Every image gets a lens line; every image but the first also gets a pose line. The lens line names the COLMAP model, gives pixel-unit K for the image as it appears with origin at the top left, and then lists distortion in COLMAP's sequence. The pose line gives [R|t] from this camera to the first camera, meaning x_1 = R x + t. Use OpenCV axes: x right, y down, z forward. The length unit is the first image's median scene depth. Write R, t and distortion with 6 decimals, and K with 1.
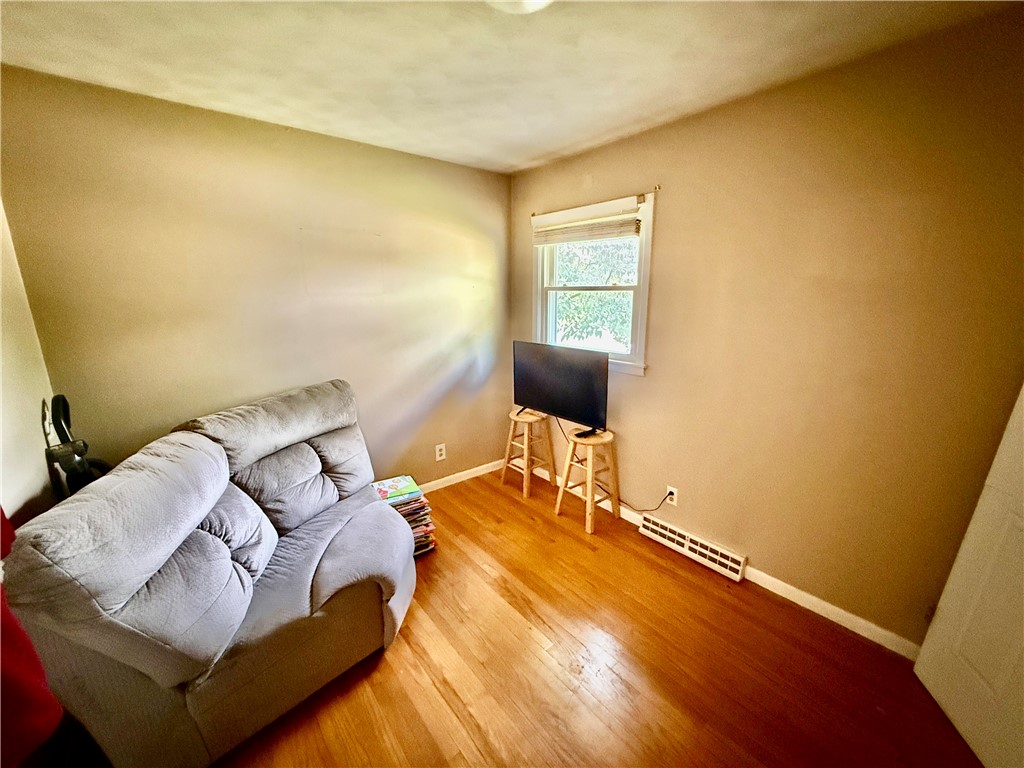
lens RADIAL K [[409.5, 0, 510.5], [0, 409.5, 384.4], [0, 0, 1]] dist [-0.000003, -0.000455]
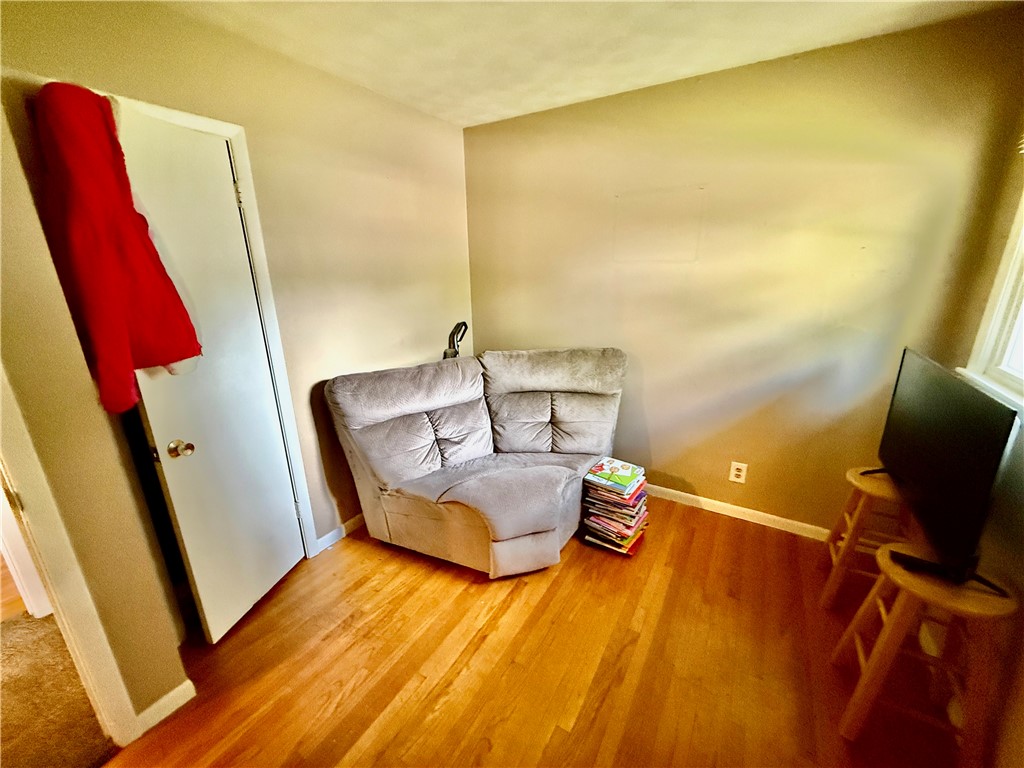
lens RADIAL K [[409.5, 0, 513.2], [0, 409.5, 383.6], [0, 0, 1]] dist [-0.000003, -0.000455]
pose [[0.332800, 0.270193, -0.903460, 0.491999], [-0.193916, 0.957205, 0.214835, -0.110309], [0.922844, 0.103698, 0.370953, 0.465473]]
